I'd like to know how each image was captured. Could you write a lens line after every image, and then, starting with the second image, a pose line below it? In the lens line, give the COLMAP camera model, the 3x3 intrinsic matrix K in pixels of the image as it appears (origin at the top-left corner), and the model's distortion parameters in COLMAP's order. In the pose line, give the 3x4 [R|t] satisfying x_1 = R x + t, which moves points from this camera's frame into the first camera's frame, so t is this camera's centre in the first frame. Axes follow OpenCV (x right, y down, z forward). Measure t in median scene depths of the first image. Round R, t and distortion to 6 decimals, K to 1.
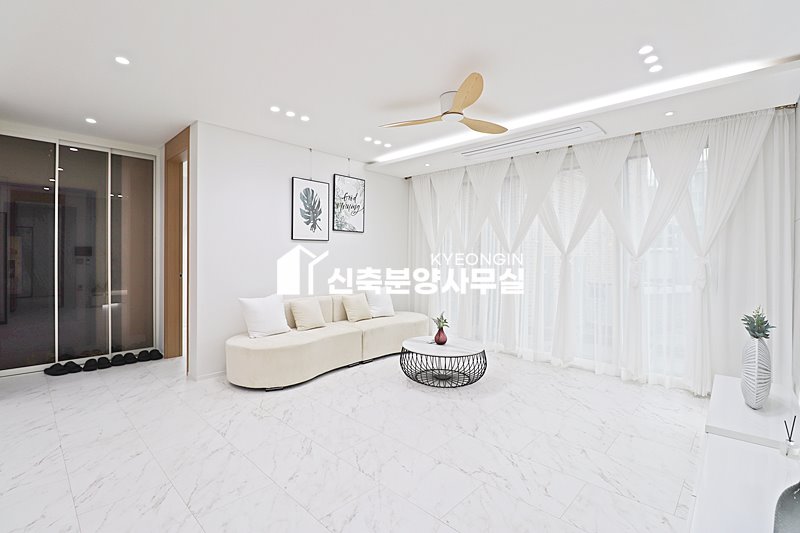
lens RADIAL K [[370.2, 0, 398.2], [0, 370.2, 259.2], [0, 0, 1]] dist [-0.000682, -0.012603]
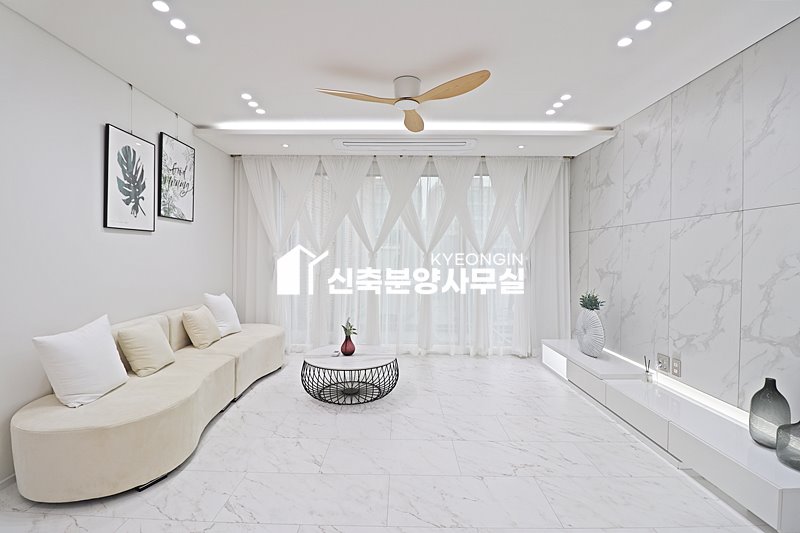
lens RADIAL K [[370.2, 0, 398.2], [0, 370.2, 259.2], [0, 0, 1]] dist [-0.000682, -0.012603]
pose [[0.728164, -0.009391, 0.685339, -0.350143], [0.003094, 0.999941, 0.010415, -0.006725], [-0.685396, -0.005463, 0.728150, 0.240551]]
